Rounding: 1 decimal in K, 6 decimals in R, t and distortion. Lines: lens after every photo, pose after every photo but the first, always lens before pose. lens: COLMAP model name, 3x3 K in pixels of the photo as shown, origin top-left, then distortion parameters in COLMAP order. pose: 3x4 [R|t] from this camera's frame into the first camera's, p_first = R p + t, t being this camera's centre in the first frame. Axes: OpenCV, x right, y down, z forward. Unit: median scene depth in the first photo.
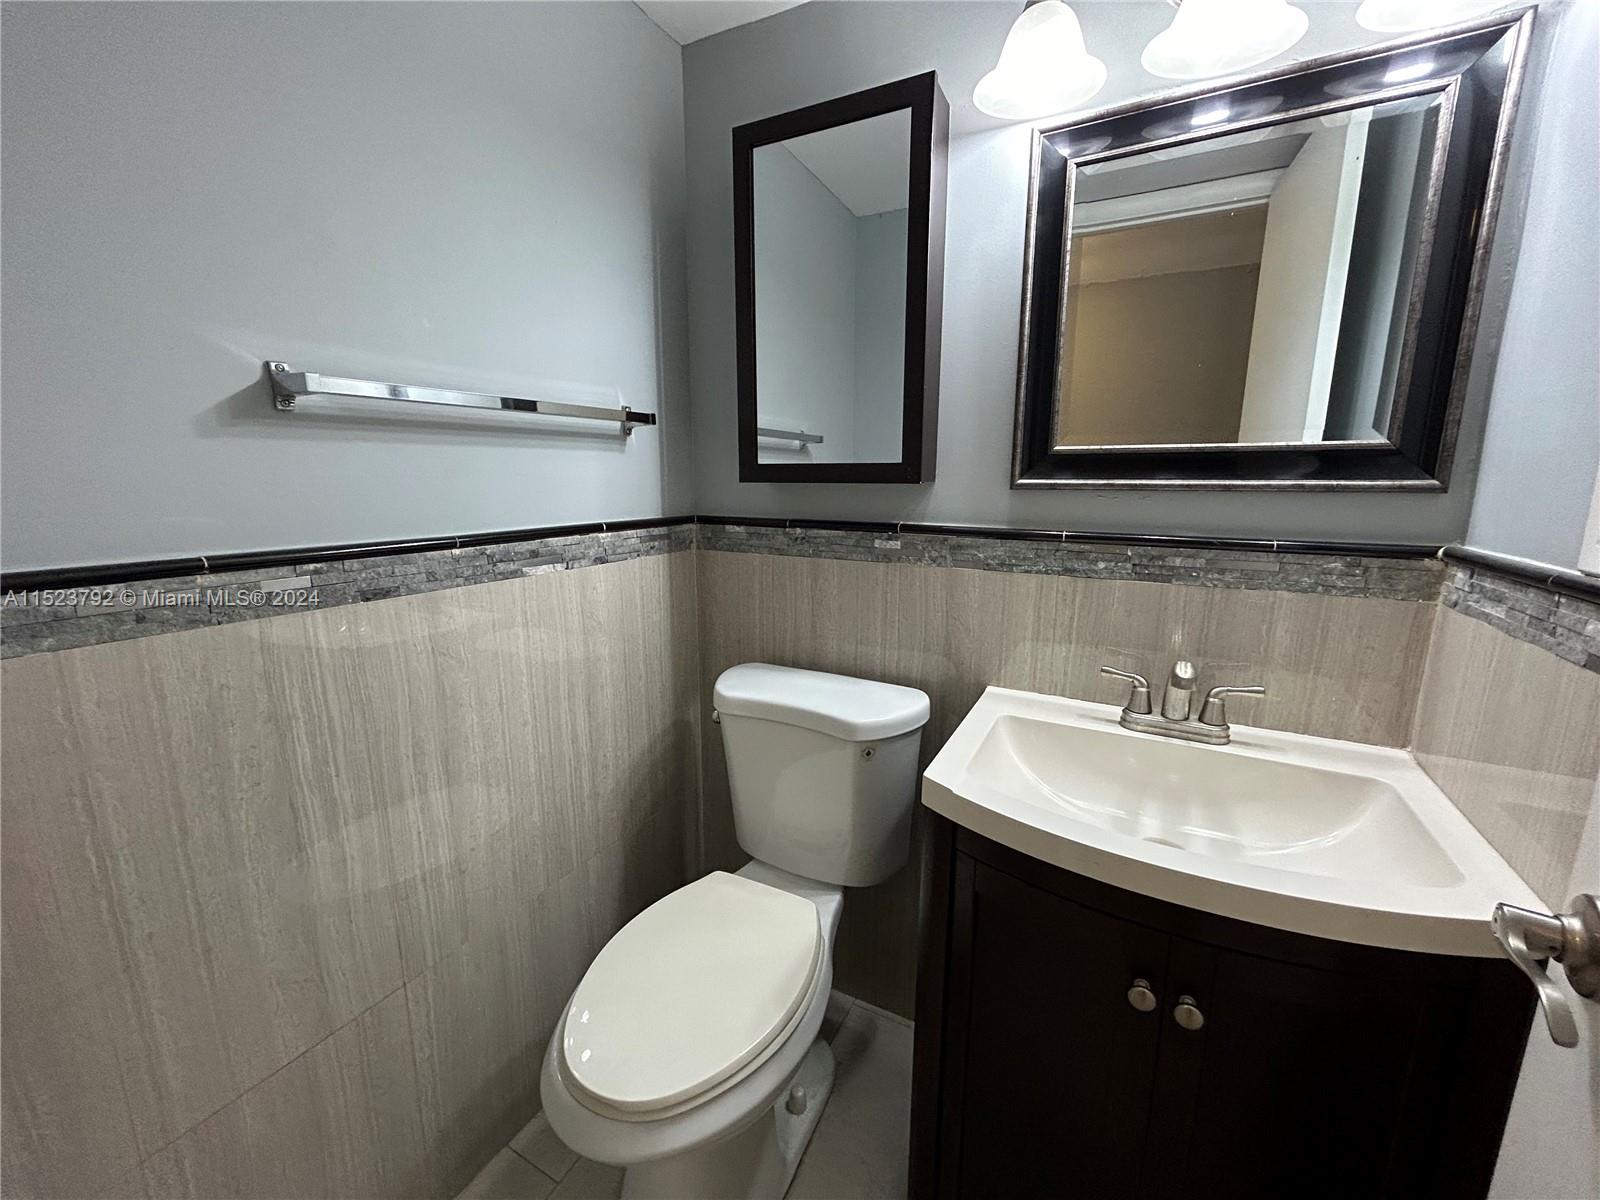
lens RADIAL K [[645.2, 0, 797.0], [0, 645.2, 603.8], [0, 0, 1]] dist [0.000170, 0.000556]
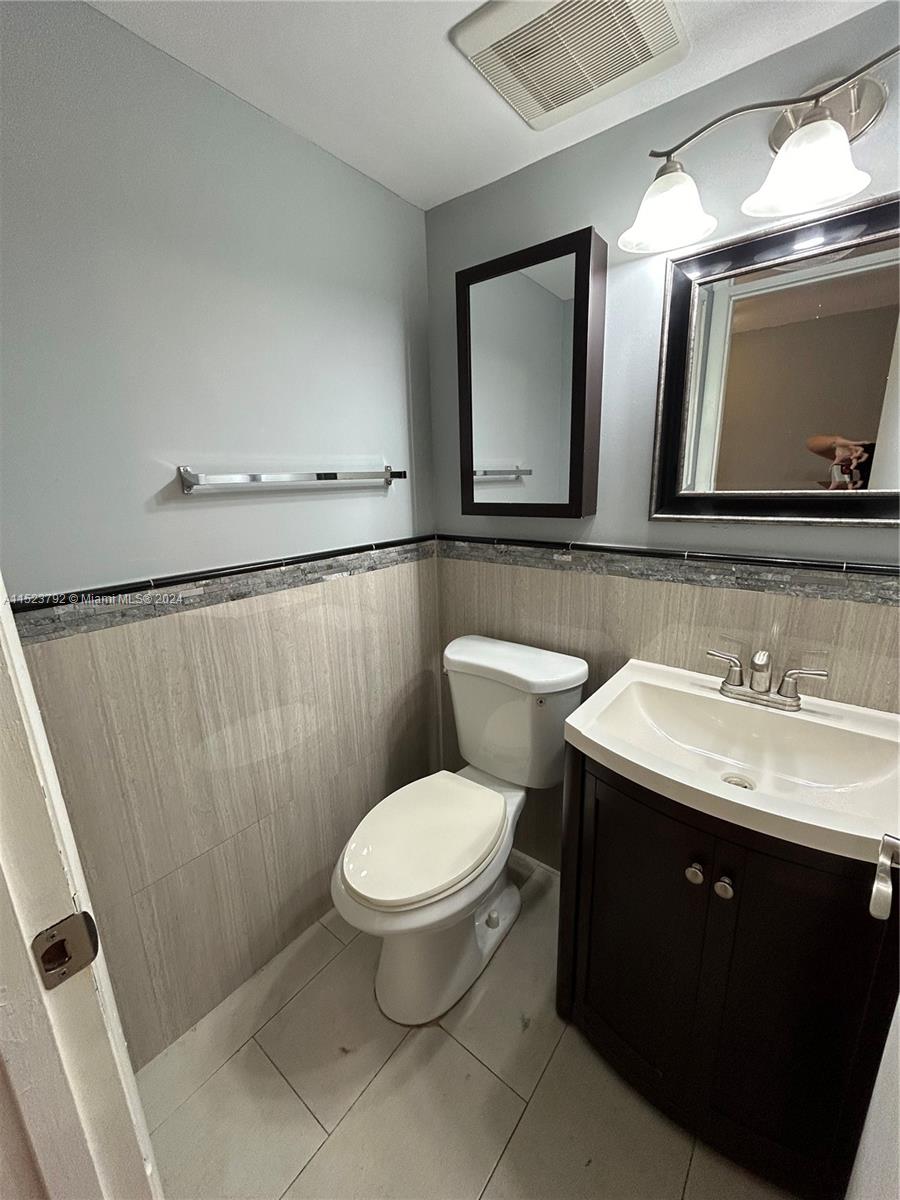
lens RADIAL K [[483.9, 0, 448.3], [0, 483.9, 603.3], [0, 0, 1]] dist [0.000170, 0.000556]
pose [[0.982660, 0.017674, -0.184573, 0.110774], [-0.006588, 0.998146, 0.060501, -0.065943], [0.185300, -0.058236, 0.980955, -0.132038]]
